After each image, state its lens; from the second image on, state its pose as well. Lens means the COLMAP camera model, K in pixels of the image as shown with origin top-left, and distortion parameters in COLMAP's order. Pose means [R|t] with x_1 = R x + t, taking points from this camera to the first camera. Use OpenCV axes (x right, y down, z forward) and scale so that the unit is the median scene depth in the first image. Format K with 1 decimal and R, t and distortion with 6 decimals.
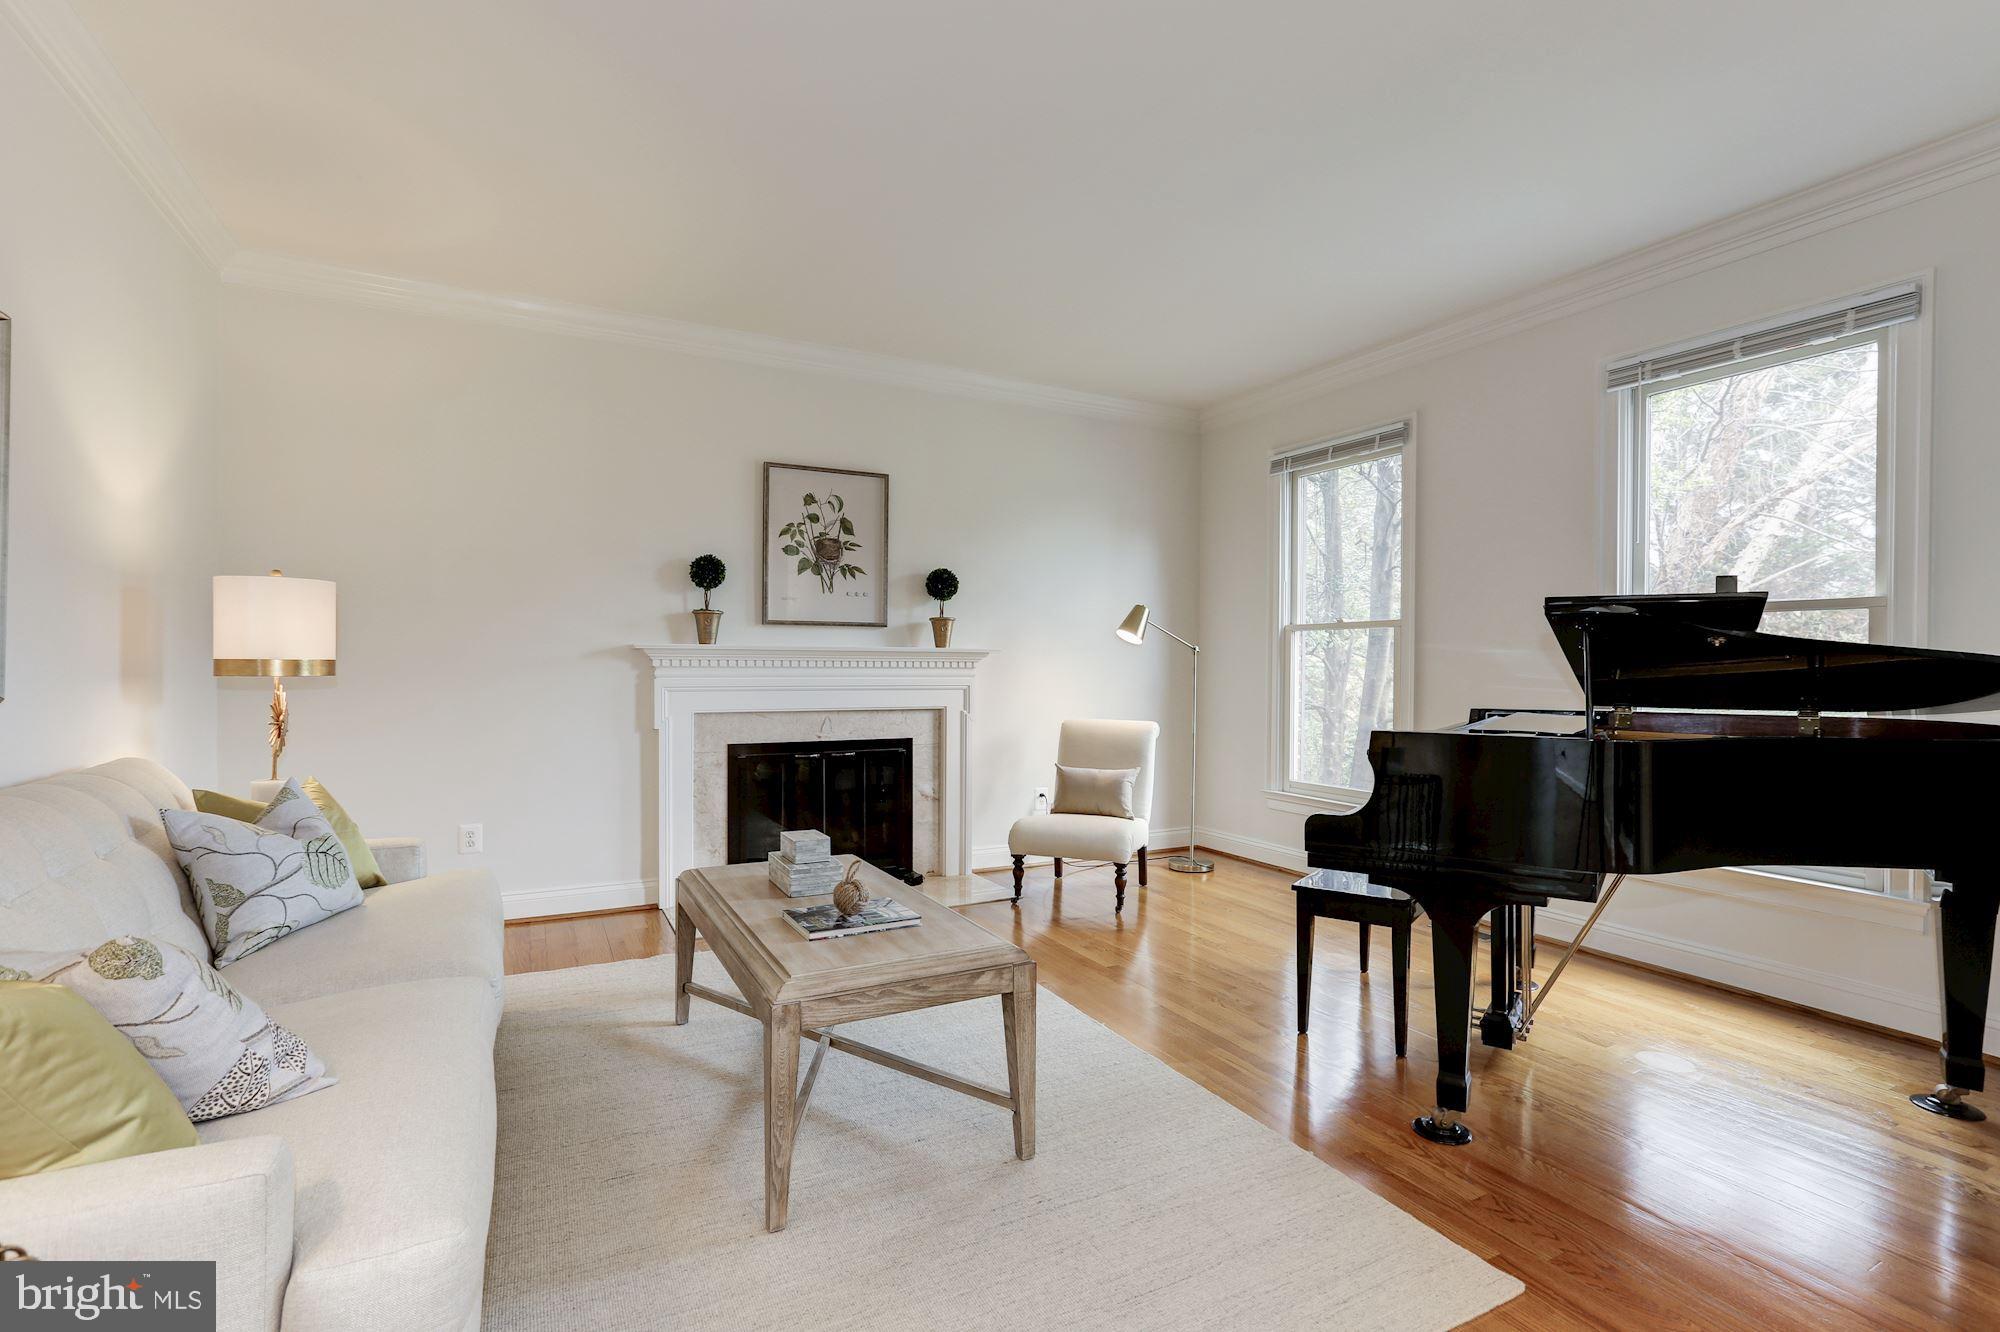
lens RADIAL K [[926.6, 0, 1010.1], [0, 926.6, 665.8], [0, 0, 1]] dist [-0.042615, 0.028738]
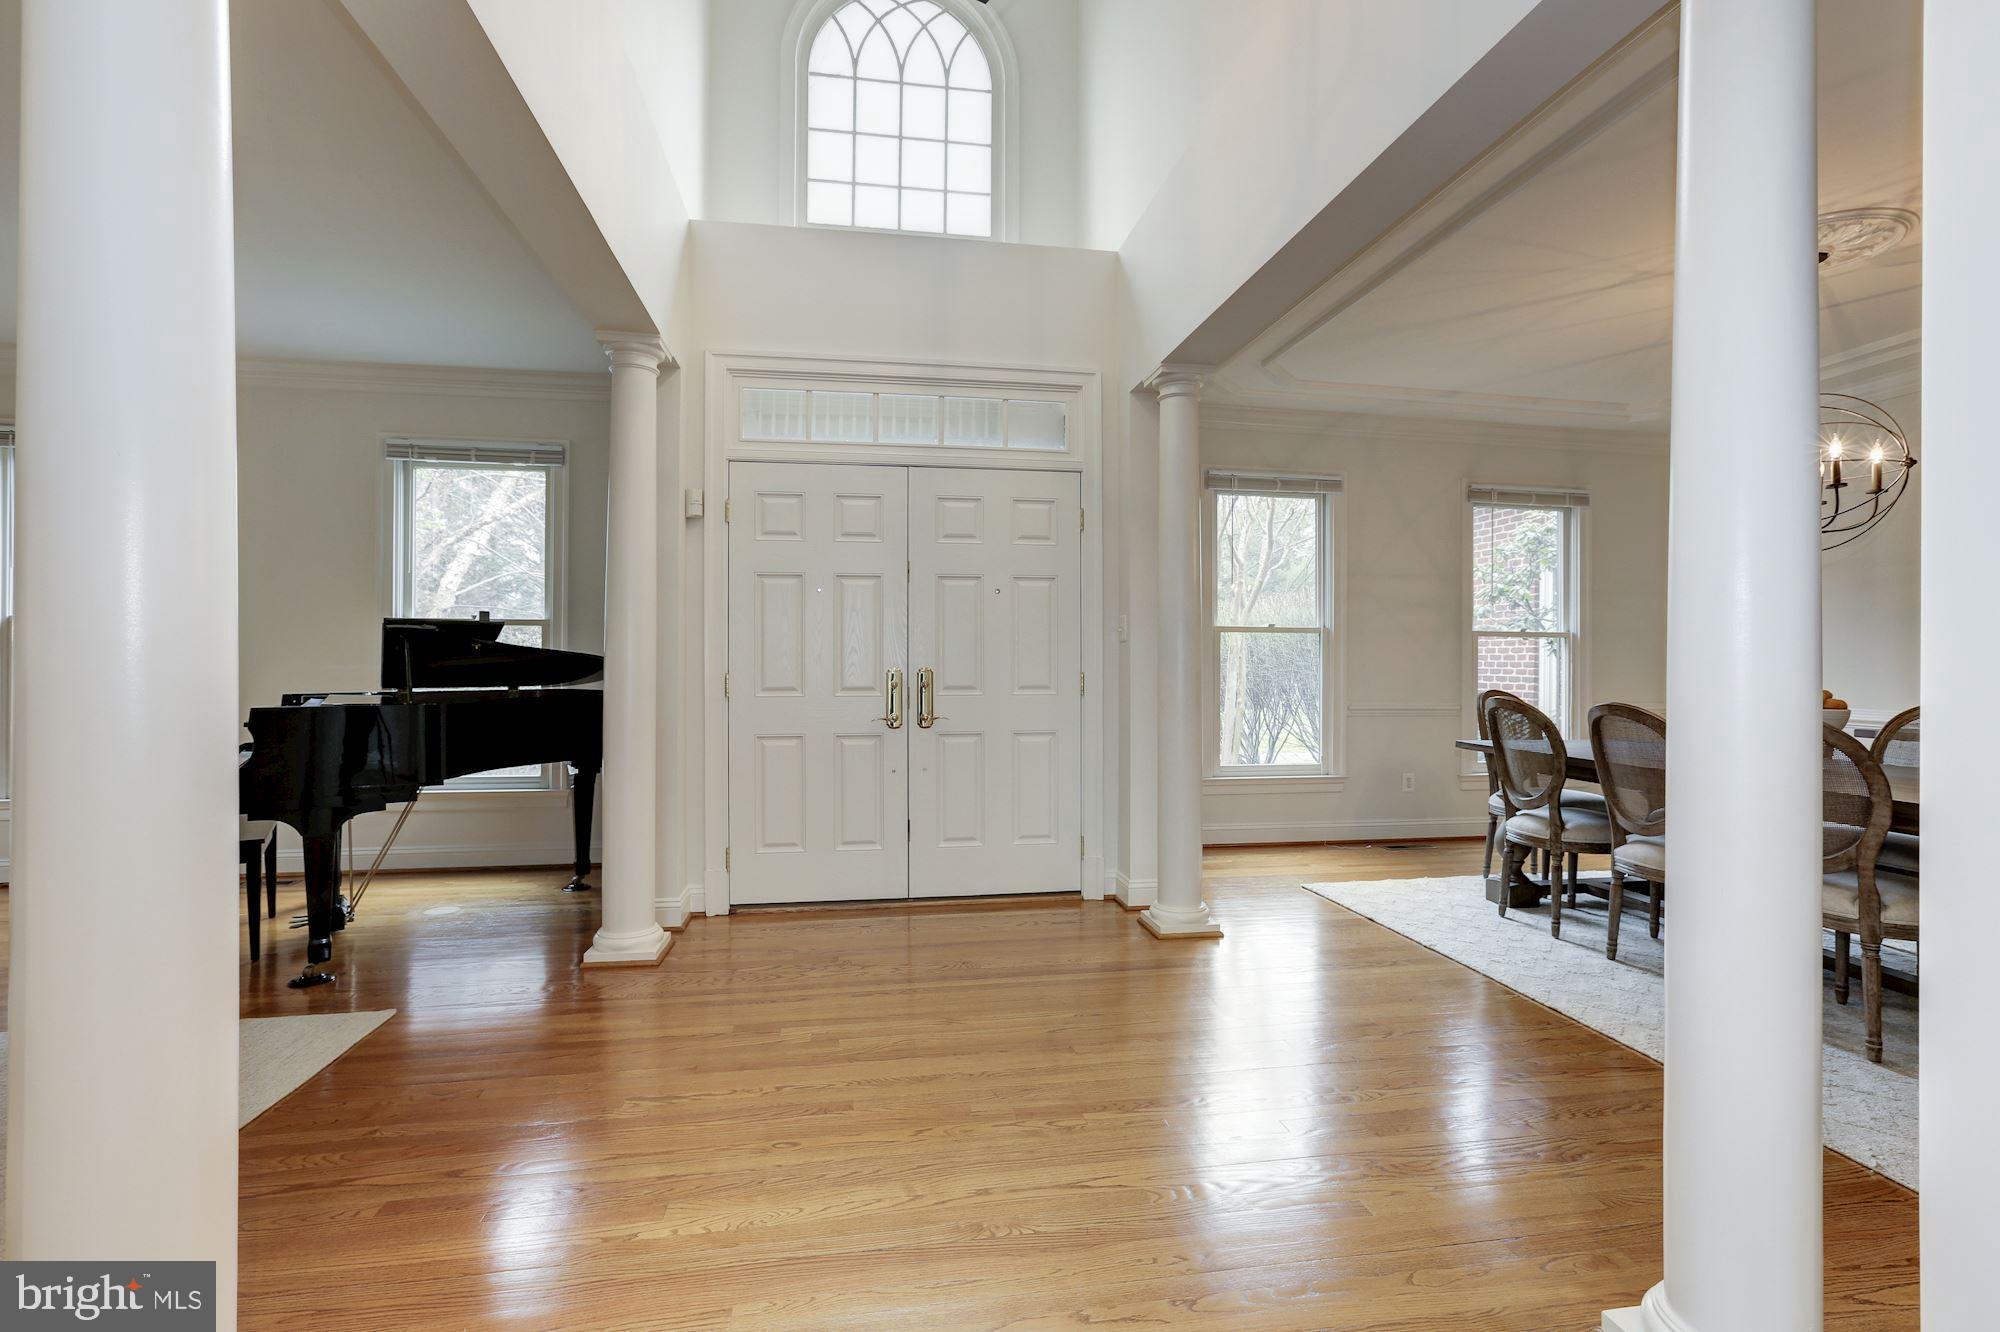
lens RADIAL K [[926.6, 0, 1010.1], [0, 926.6, 665.8], [0, 0, 1]] dist [-0.042615, 0.028738]
pose [[0.327173, -0.008895, 0.944922, -0.405096], [0.001133, 0.999959, 0.009021, -0.002864], [-0.944964, -0.001881, 0.327170, -0.399384]]
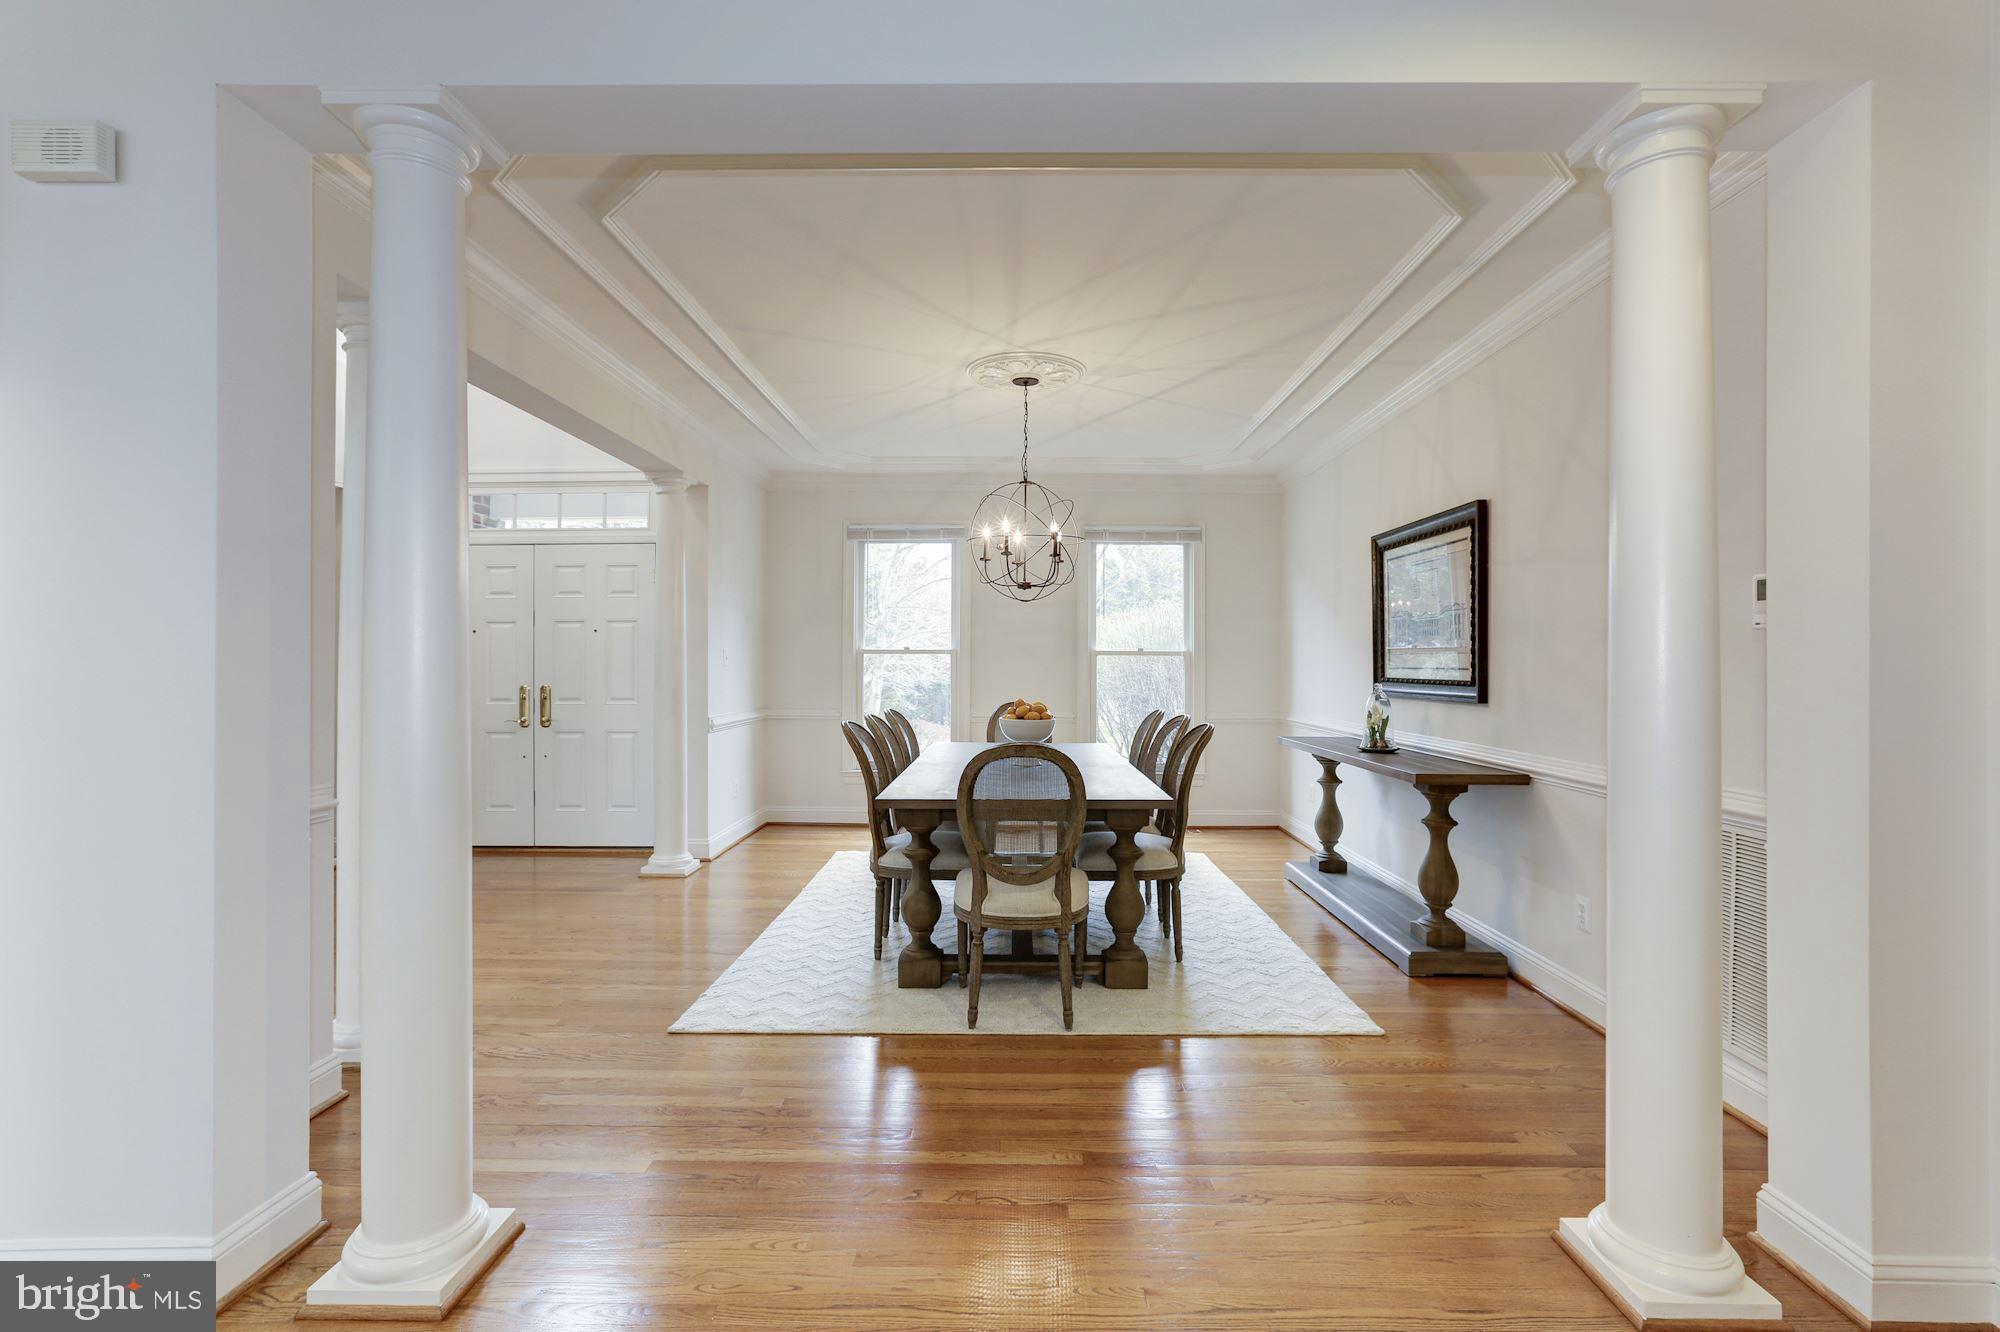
lens RADIAL K [[926.6, 0, 1010.1], [0, 926.6, 665.8], [0, 0, 1]] dist [-0.042615, 0.028738]
pose [[0.494837, -0.008871, 0.868941, -0.347025], [0.007010, 0.999956, 0.006216, -0.036174], [-0.868958, 0.003015, 0.494877, -1.713960]]
